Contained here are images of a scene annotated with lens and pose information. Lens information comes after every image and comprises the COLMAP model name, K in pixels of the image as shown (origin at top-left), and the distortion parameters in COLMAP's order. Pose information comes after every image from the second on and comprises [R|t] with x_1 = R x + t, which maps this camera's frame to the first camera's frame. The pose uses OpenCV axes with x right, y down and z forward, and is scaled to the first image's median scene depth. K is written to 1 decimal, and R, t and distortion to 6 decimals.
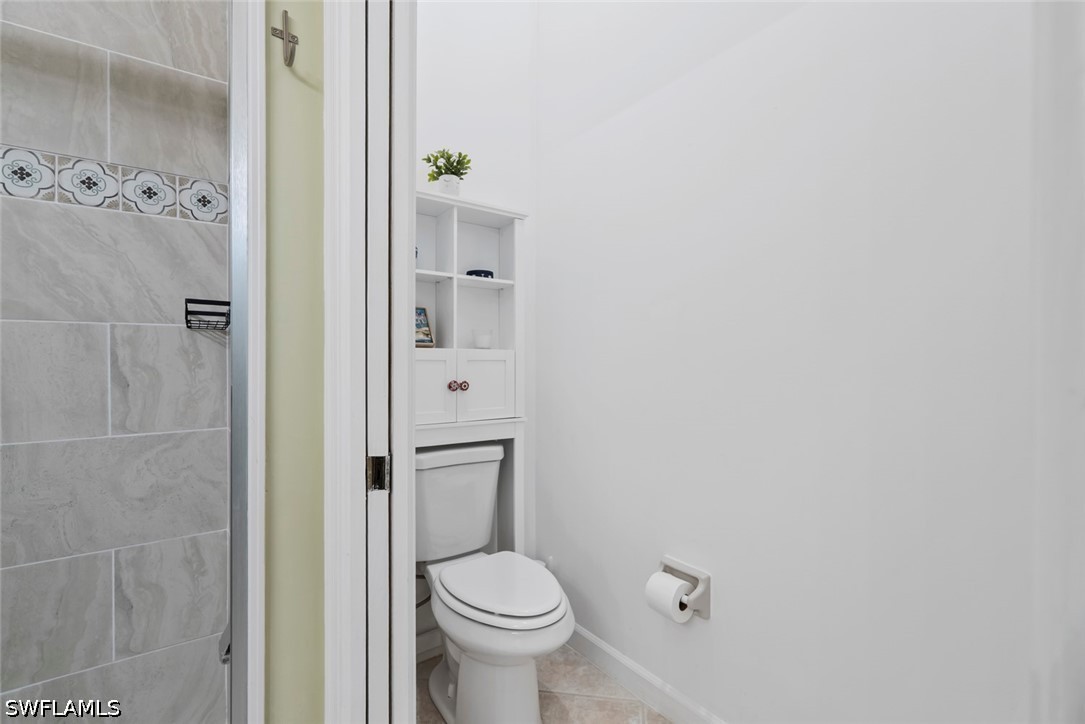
lens RADIAL K [[481.1, 0, 532.2], [0, 481.1, 357.9], [0, 0, 1]] dist [-0.001210, 0.000869]
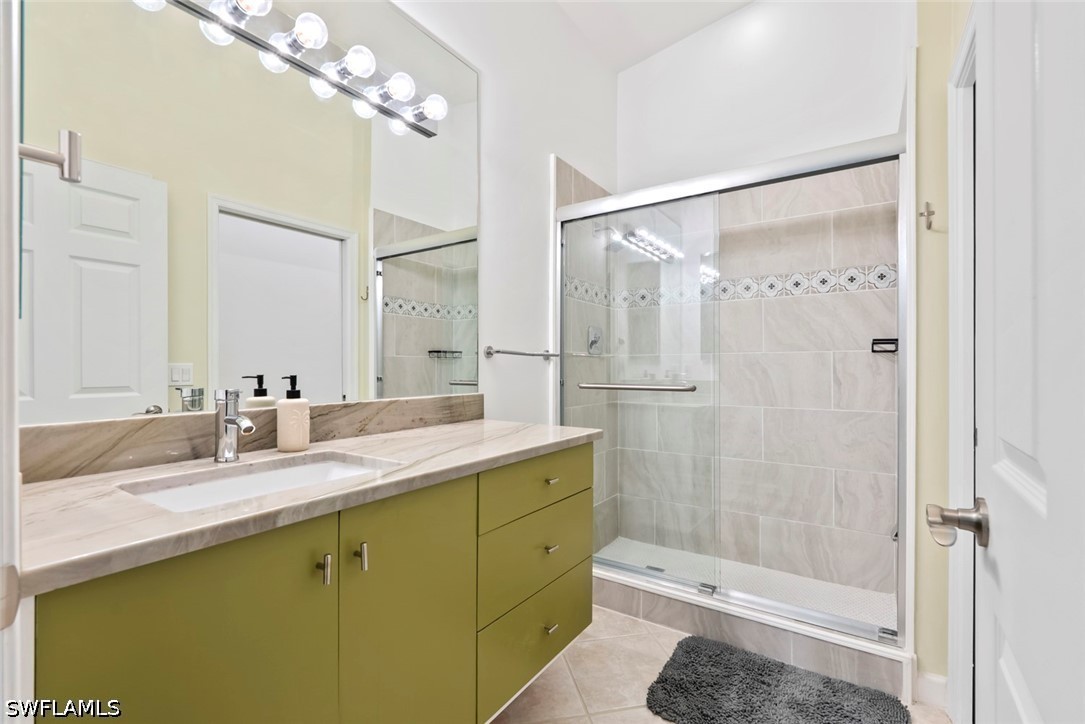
lens RADIAL K [[481.1, 0, 542.7], [0, 481.1, 366.7], [0, 0, 1]] dist [-0.001210, 0.000869]
pose [[0.366523, 0.003699, -0.930402, 0.489338], [0.001124, 0.999990, 0.004418, -0.019850], [0.930408, -0.002665, 0.366515, -0.784799]]
